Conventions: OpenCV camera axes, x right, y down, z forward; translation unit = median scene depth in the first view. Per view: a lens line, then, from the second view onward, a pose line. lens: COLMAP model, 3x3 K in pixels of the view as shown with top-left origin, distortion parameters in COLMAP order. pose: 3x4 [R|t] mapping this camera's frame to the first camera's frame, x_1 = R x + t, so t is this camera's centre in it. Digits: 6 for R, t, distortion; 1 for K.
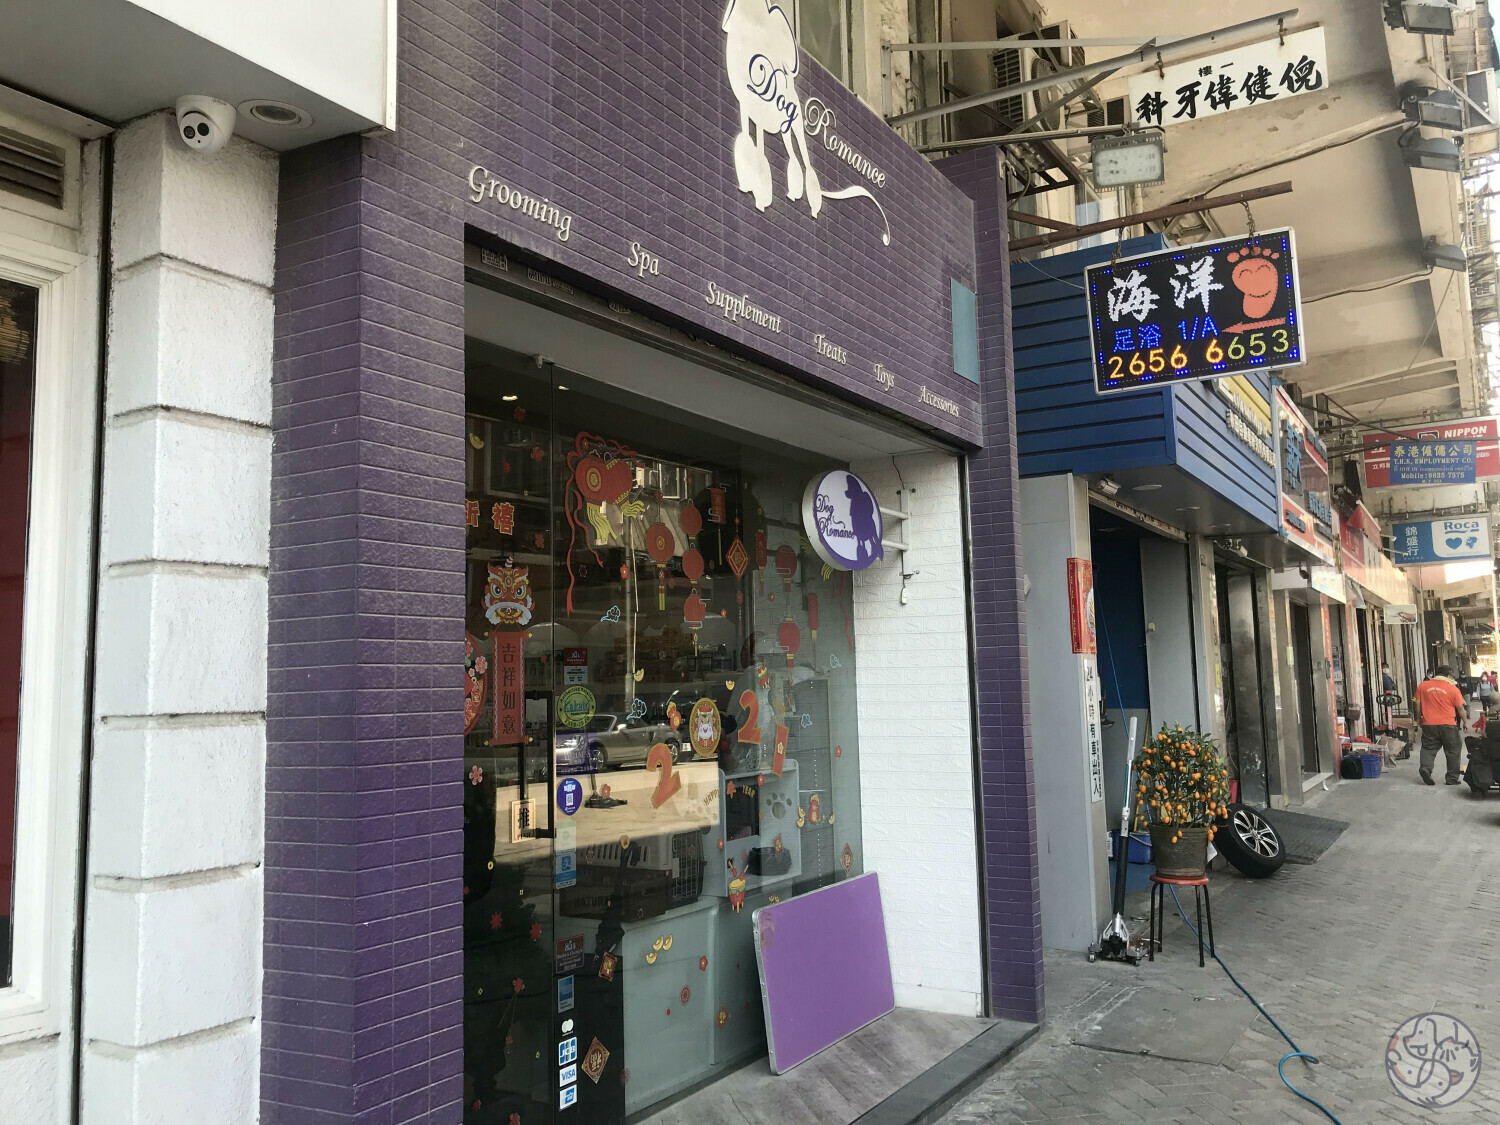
lens RADIAL K [[1220.7, 0, 750.9], [0, 1220.7, 555.3], [0, 0, 1]] dist [0.165898, -0.542033]
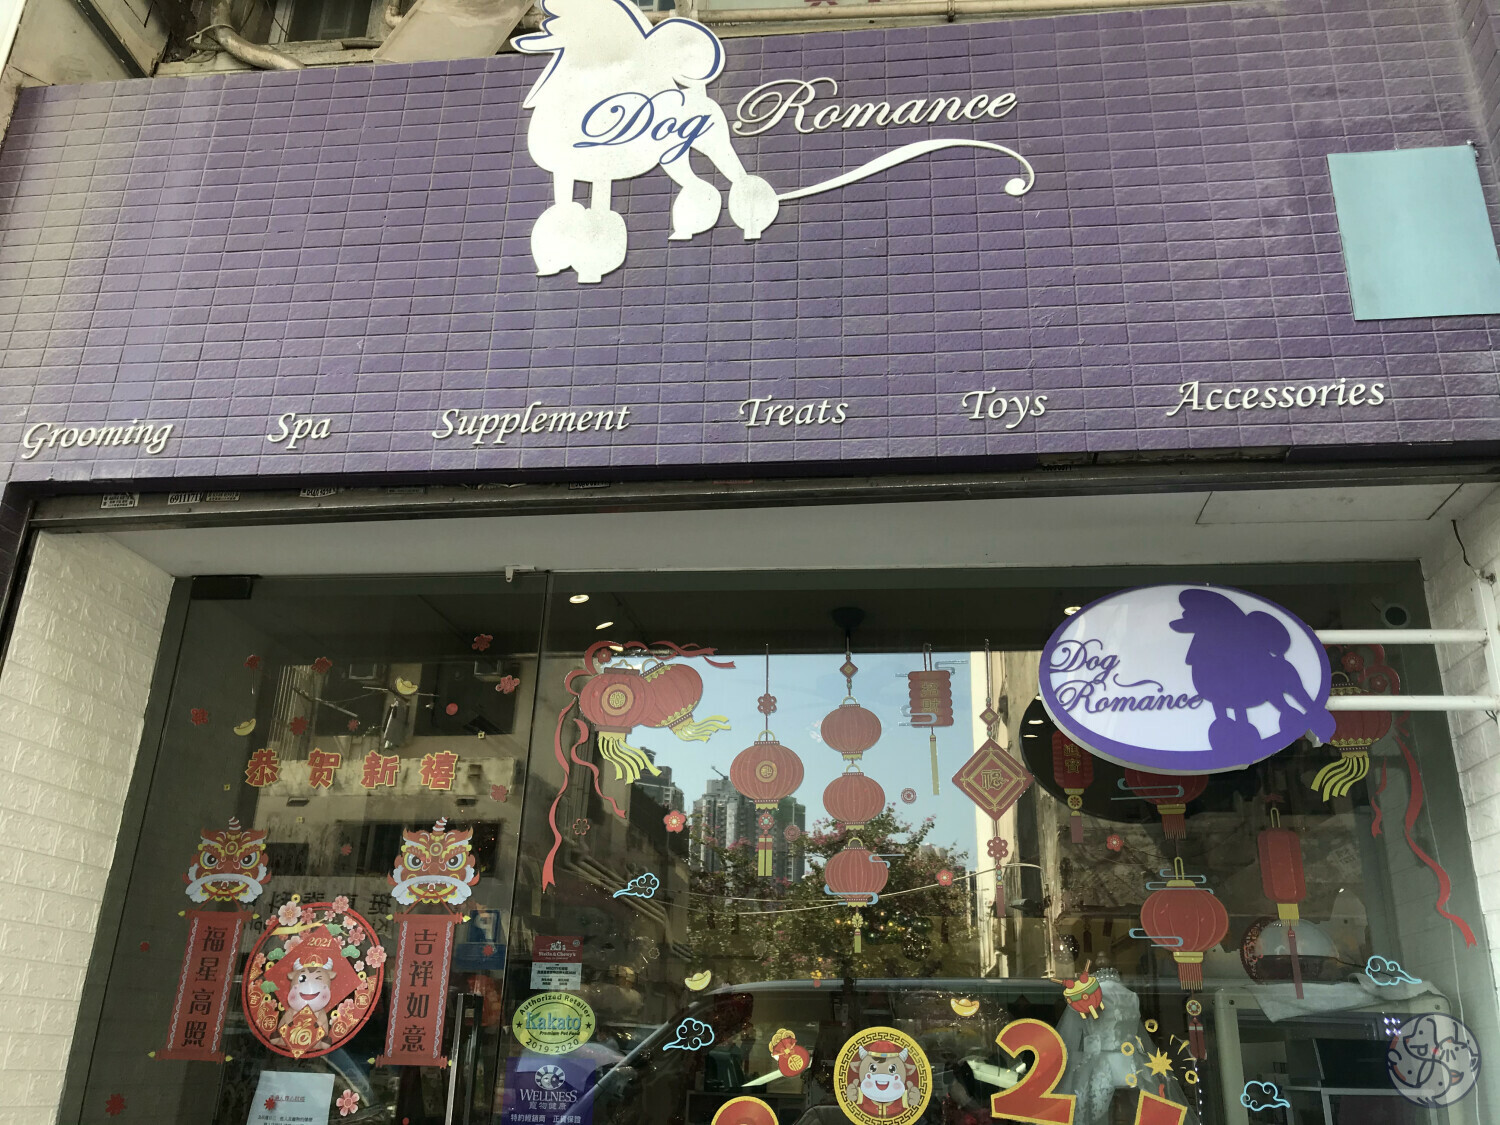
lens RADIAL K [[1237.5, 0, 752.5], [0, 1237.5, 550.4], [0, 0, 1]] dist [0.009272, 0.000378]
pose [[0.406066, -0.302684, -0.862260, 0.628993], [0.059618, 0.950318, -0.305519, 0.093336], [0.911897, 0.072654, 0.403937, 0.826501]]
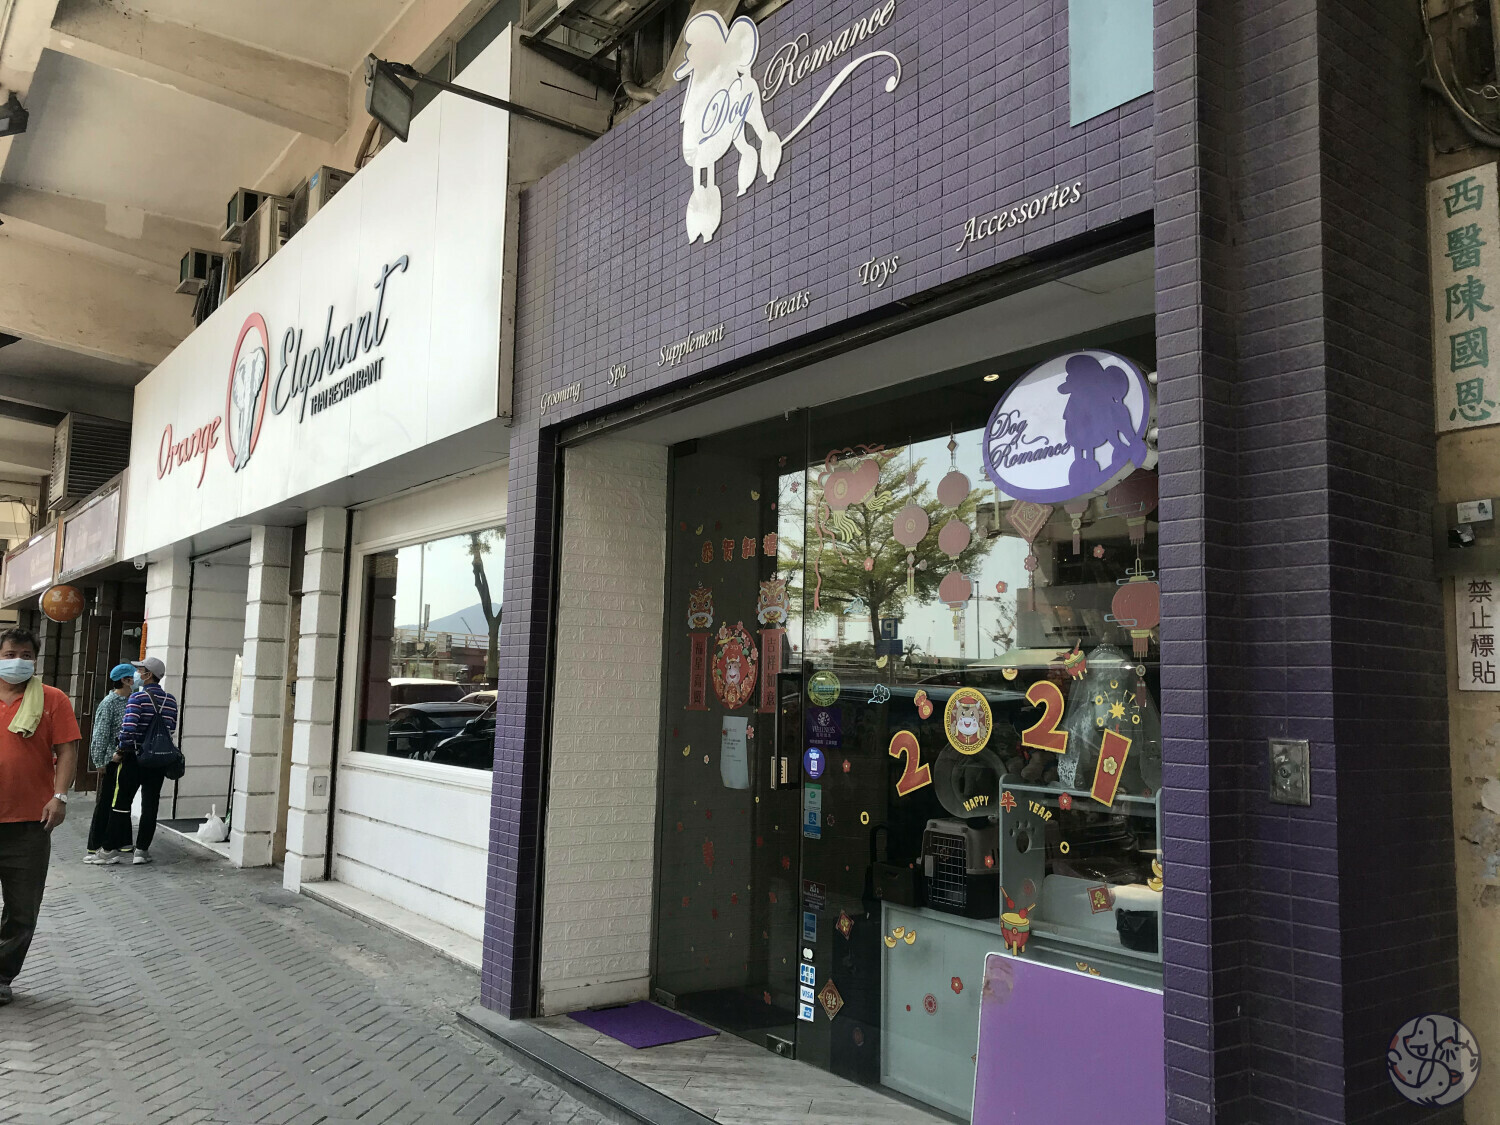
lens RADIAL K [[1220.7, 0, 750.9], [0, 1220.7, 555.3], [0, 0, 1]] dist [0.165898, -0.542033]
pose [[-0.389059, -0.088006, -0.916999, 1.006472], [0.085804, 0.987637, -0.131190, 0.150851], [0.917208, -0.129723, -0.376698, 1.448209]]
